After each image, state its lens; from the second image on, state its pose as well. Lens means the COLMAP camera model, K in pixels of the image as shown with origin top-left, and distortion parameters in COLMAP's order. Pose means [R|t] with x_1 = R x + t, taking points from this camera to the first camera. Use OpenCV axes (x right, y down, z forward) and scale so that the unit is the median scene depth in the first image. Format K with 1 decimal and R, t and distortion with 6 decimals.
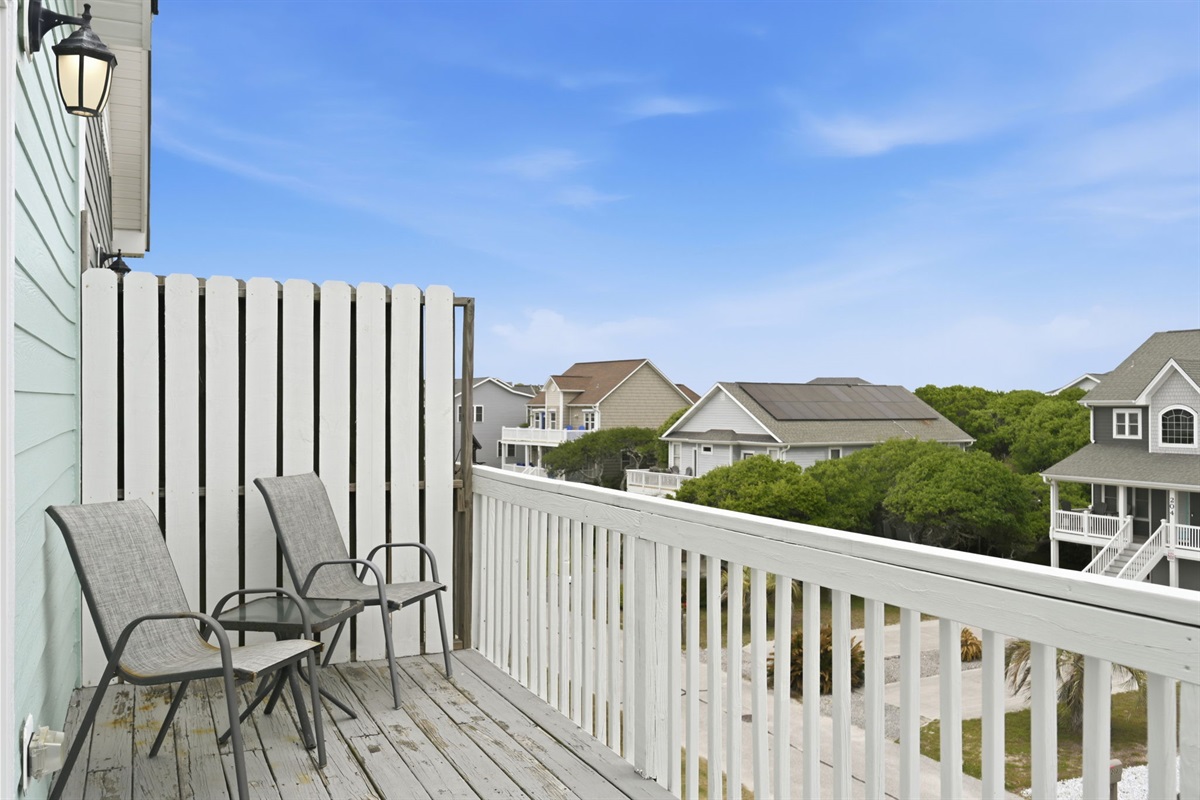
lens RADIAL K [[1049.4, 0, 600.0], [0, 1049.4, 400.0], [0, 0, 1]] dist [-0.000374, -0.006283]
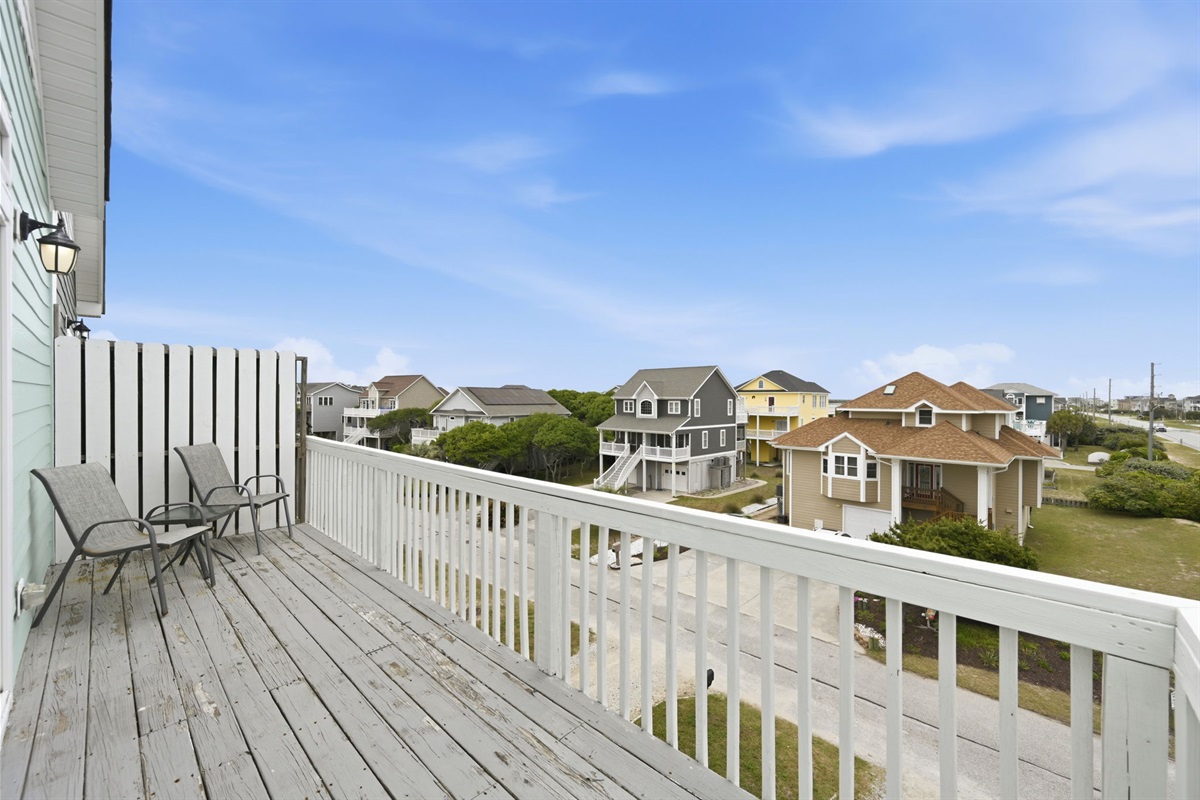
lens RADIAL K [[480.3, 0, 604.8], [0, 480.3, 398.8], [0, 0, 1]] dist [-0.000769, -0.000207]
pose [[0.921379, 0.003635, 0.388648, 0.058719], [-0.007704, 0.999931, 0.008912, -0.027377], [-0.388589, -0.011205, 0.921343, -0.129944]]
